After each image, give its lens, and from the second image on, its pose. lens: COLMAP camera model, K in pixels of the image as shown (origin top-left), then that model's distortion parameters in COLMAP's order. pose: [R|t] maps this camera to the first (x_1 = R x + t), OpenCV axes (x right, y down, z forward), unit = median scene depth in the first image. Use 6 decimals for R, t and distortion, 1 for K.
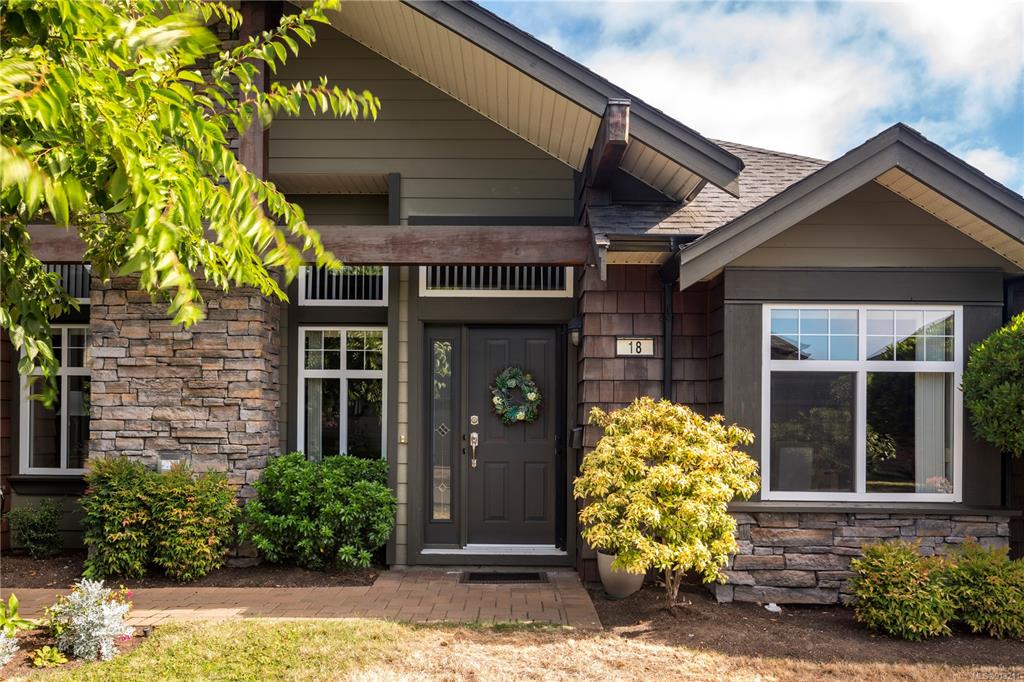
lens RADIAL K [[676.7, 0, 512.2], [0, 676.7, 335.3], [0, 0, 1]] dist [0.002098, 0.002889]
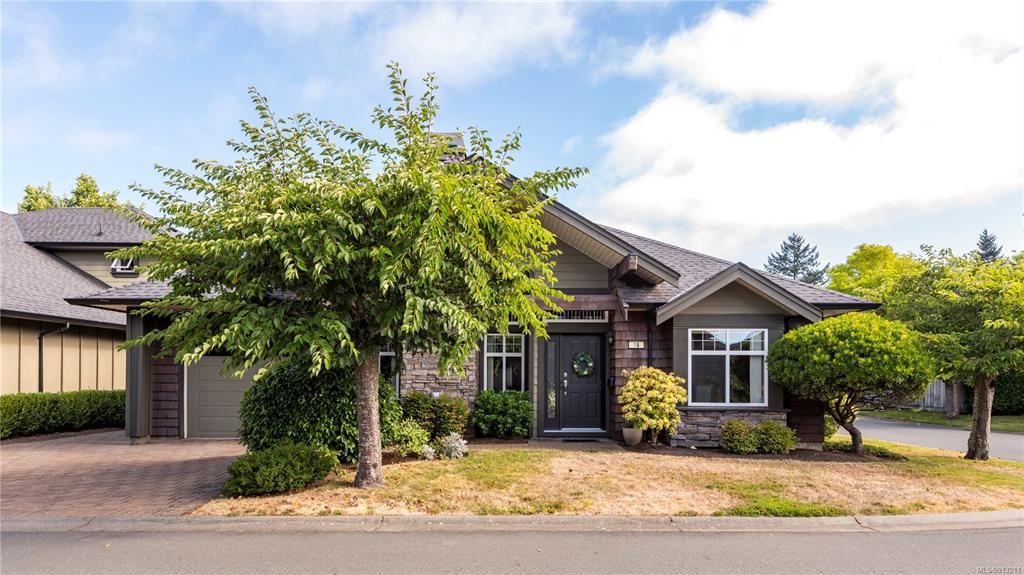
lens RADIAL K [[505.2, 0, 510.0], [0, 505.2, 310.4], [0, 0, 1]] dist [0.022144, 0.000038]
pose [[0.999961, -0.003584, 0.008048, -0.310038], [0.003611, 0.999988, -0.003293, -0.109263], [-0.008036, 0.003322, 0.999962, -0.884182]]
